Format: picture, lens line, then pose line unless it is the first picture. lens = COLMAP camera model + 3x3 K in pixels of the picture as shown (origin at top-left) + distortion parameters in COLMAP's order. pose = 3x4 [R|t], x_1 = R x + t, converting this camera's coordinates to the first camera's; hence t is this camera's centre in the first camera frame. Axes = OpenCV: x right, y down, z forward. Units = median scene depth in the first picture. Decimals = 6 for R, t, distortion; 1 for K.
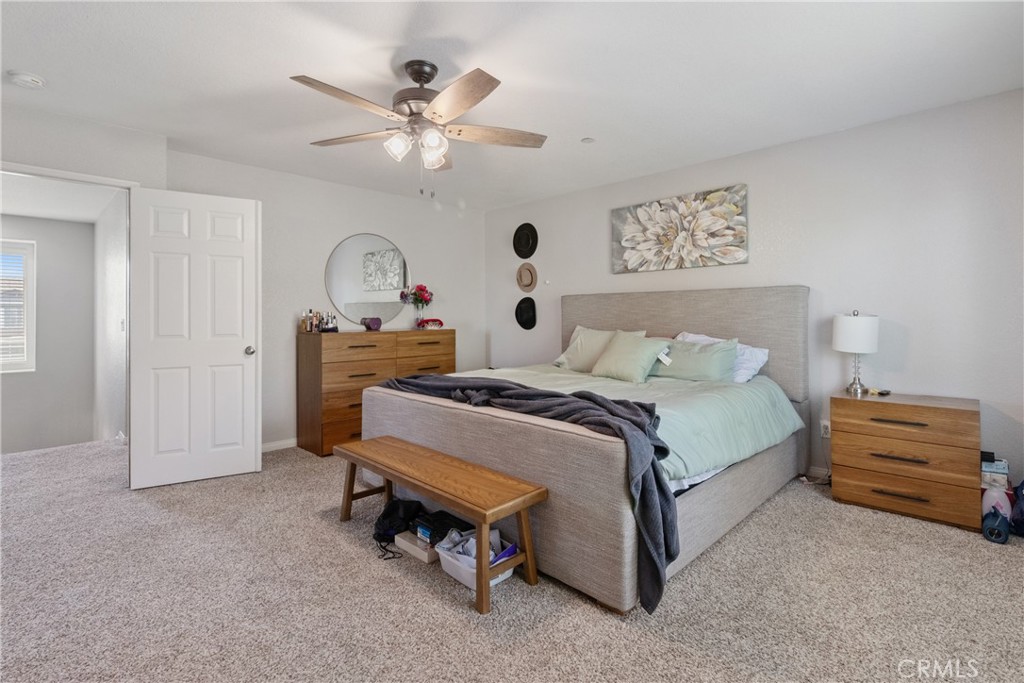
lens RADIAL K [[478.3, 0, 522.9], [0, 478.3, 336.0], [0, 0, 1]] dist [-0.001474, 0.000243]
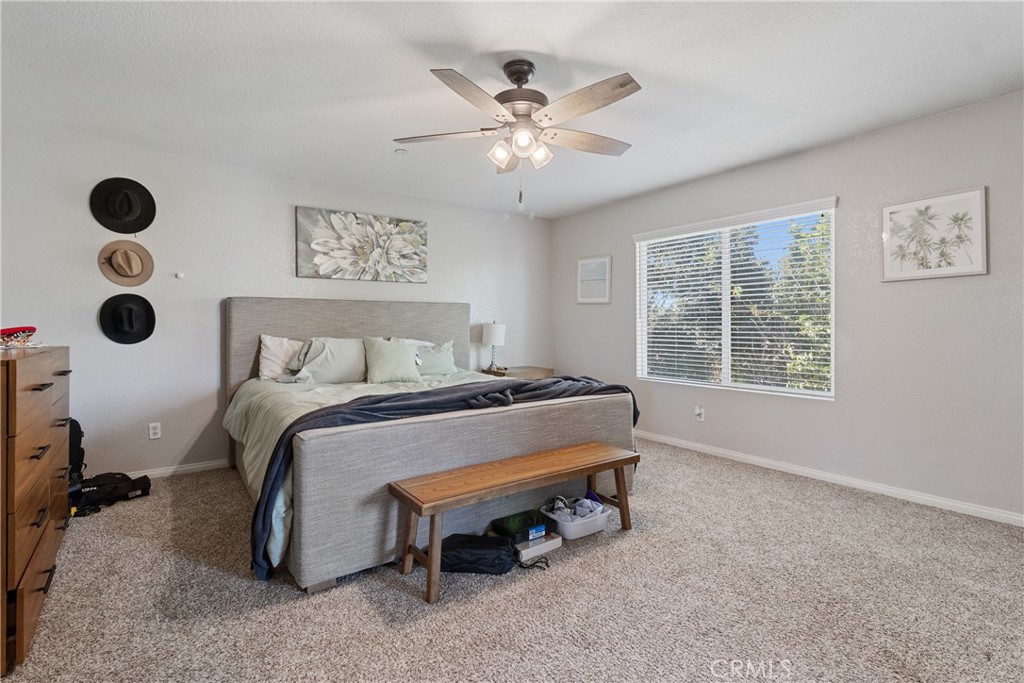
lens RADIAL K [[478.3, 0, 522.9], [0, 478.3, 336.0], [0, 0, 1]] dist [-0.001474, 0.000243]
pose [[0.166533, -0.018087, 0.985870, -0.706612], [0.041741, 0.999065, 0.011278, -0.012089], [-0.985152, 0.039273, 0.167132, 0.485560]]
